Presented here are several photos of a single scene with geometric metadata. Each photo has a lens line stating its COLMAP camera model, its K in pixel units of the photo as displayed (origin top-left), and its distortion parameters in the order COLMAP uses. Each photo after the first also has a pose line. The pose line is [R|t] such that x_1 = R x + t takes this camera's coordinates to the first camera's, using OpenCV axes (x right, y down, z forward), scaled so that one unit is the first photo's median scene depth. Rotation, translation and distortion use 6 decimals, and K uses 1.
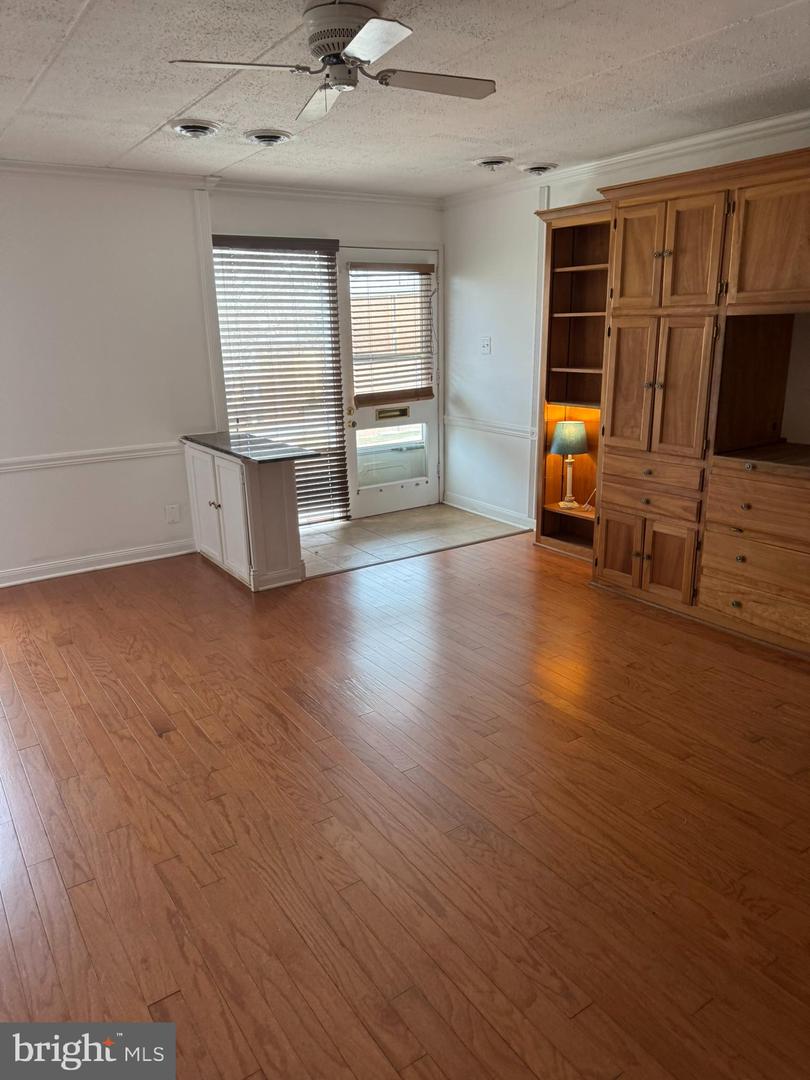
lens RADIAL K [[751.7, 0, 399.8], [0, 751.7, 546.2], [0, 0, 1]] dist [0.114204, -0.187602]
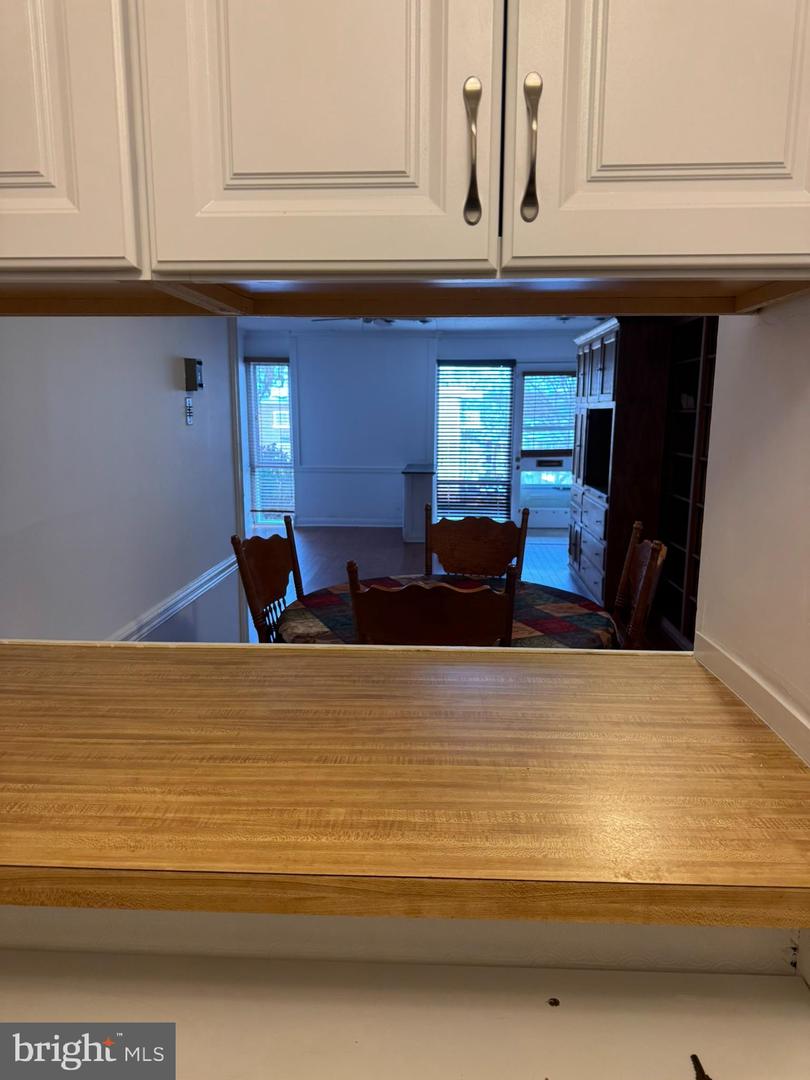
lens RADIAL K [[756.7, 0, 405.0], [0, 756.7, 540.0], [0, 0, 1]] dist [0.166654, -0.309667]
pose [[0.794135, 0.130327, -0.593603, 1.077801], [-0.192157, 0.980473, -0.041805, 0.152580], [0.576564, 0.147264, 0.803671, -0.616116]]
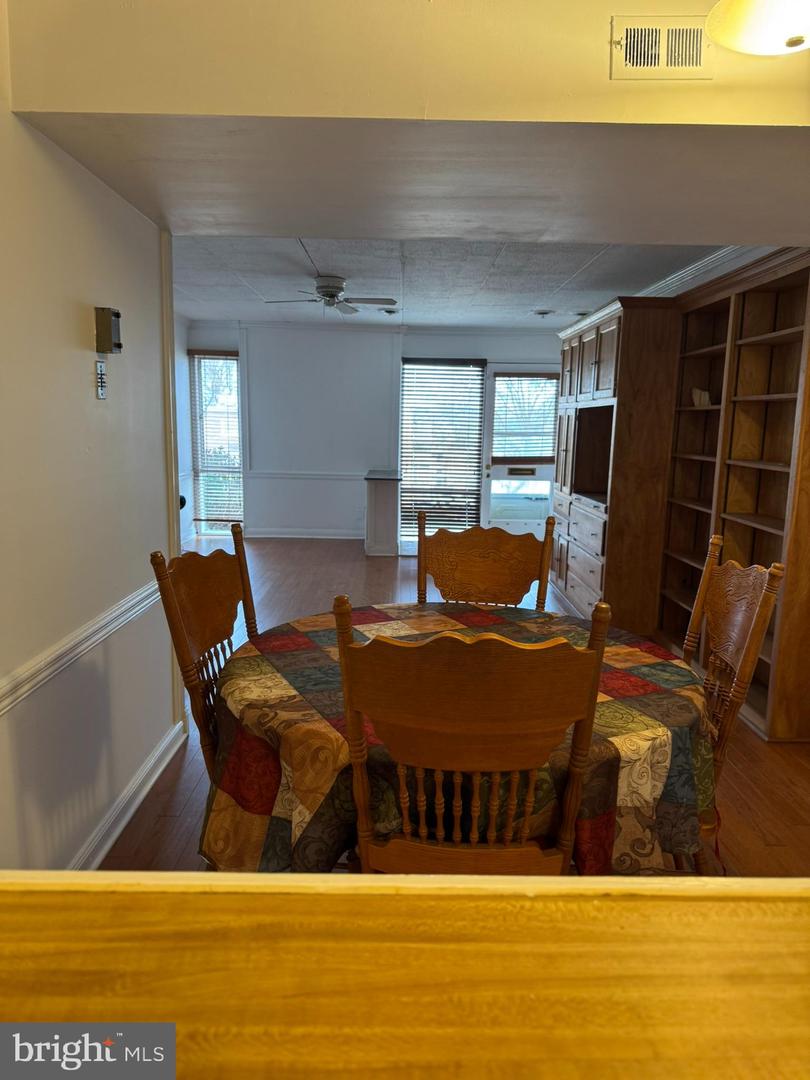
lens RADIAL K [[756.7, 0, 405.0], [0, 756.7, 540.0], [0, 0, 1]] dist [0.166654, -0.309667]
pose [[0.831036, 0.126681, -0.541600, 0.932017], [-0.194404, 0.978461, -0.069432, 0.145582], [0.521139, 0.162989, 0.837764, -0.473430]]
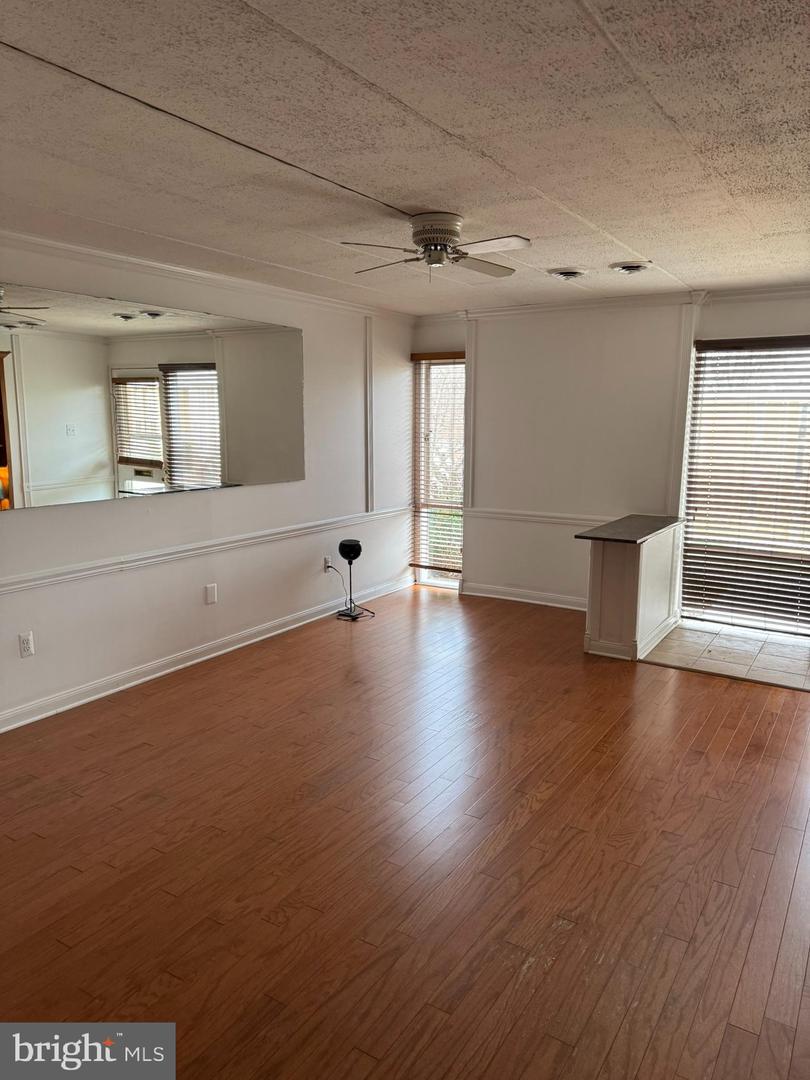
lens RADIAL K [[756.7, 0, 405.0], [0, 756.7, 540.0], [0, 0, 1]] dist [0.166654, -0.309667]
pose [[0.397366, 0.171212, -0.901547, 0.792592], [-0.270265, 0.960701, 0.063323, -0.112706], [0.876959, 0.218494, 0.428023, 0.275566]]
